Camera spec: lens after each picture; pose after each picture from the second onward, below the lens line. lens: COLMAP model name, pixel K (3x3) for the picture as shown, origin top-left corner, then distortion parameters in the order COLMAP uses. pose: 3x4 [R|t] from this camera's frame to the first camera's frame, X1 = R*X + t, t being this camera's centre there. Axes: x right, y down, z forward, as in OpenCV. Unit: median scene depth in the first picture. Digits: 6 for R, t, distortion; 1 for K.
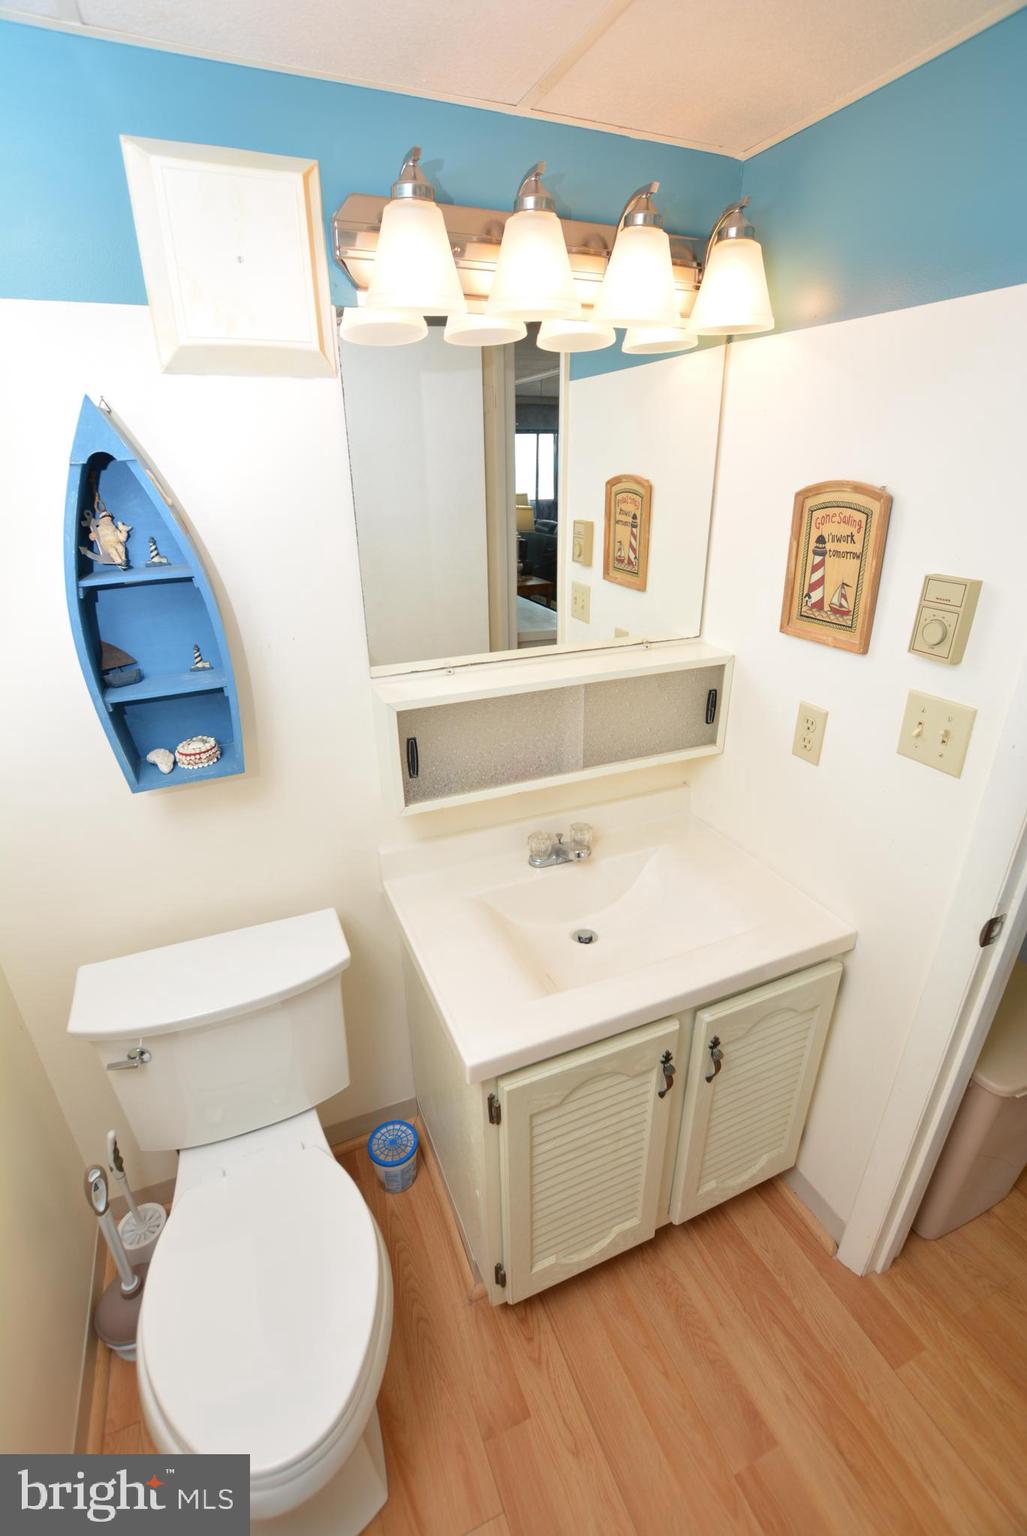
lens RADIAL K [[685.4, 0, 519.0], [0, 685.4, 769.5], [0, 0, 1]] dist [-0.034630, 0.007261]
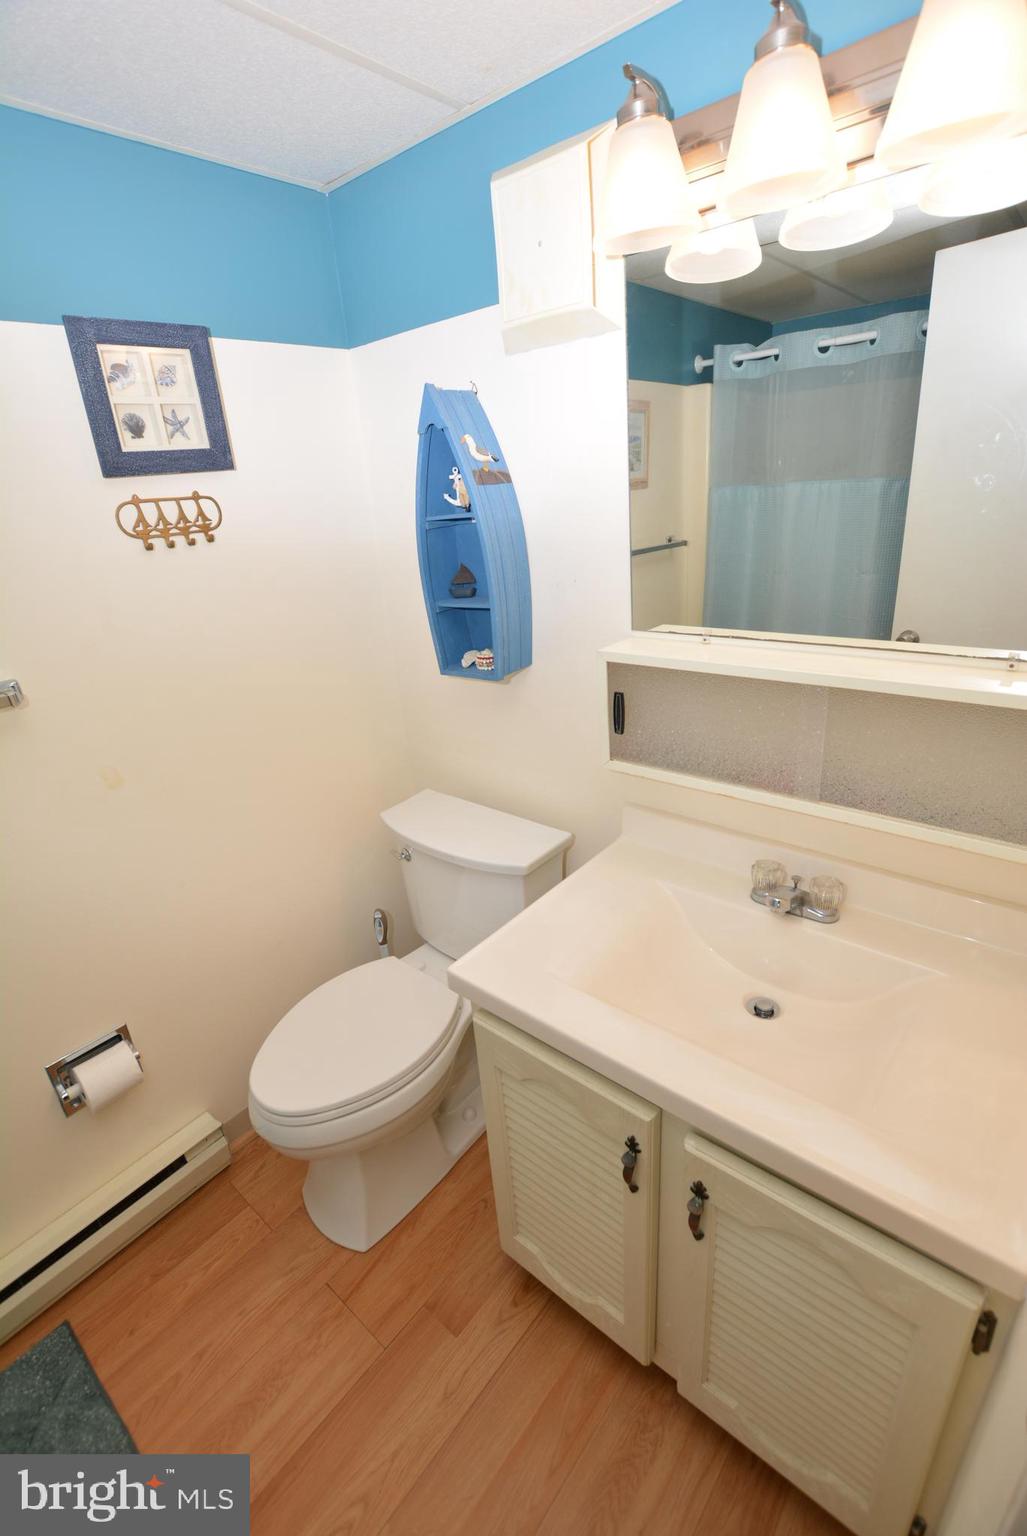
lens RADIAL K [[678.0, 0, 510.9], [0, 678.0, 768.0], [0, 0, 1]] dist [-0.040099, 0.007267]
pose [[0.449985, 0.320401, -0.833580, 0.624025], [-0.303866, 0.932660, 0.194451, -0.087089], [0.839749, 0.165796, 0.517042, 0.384082]]
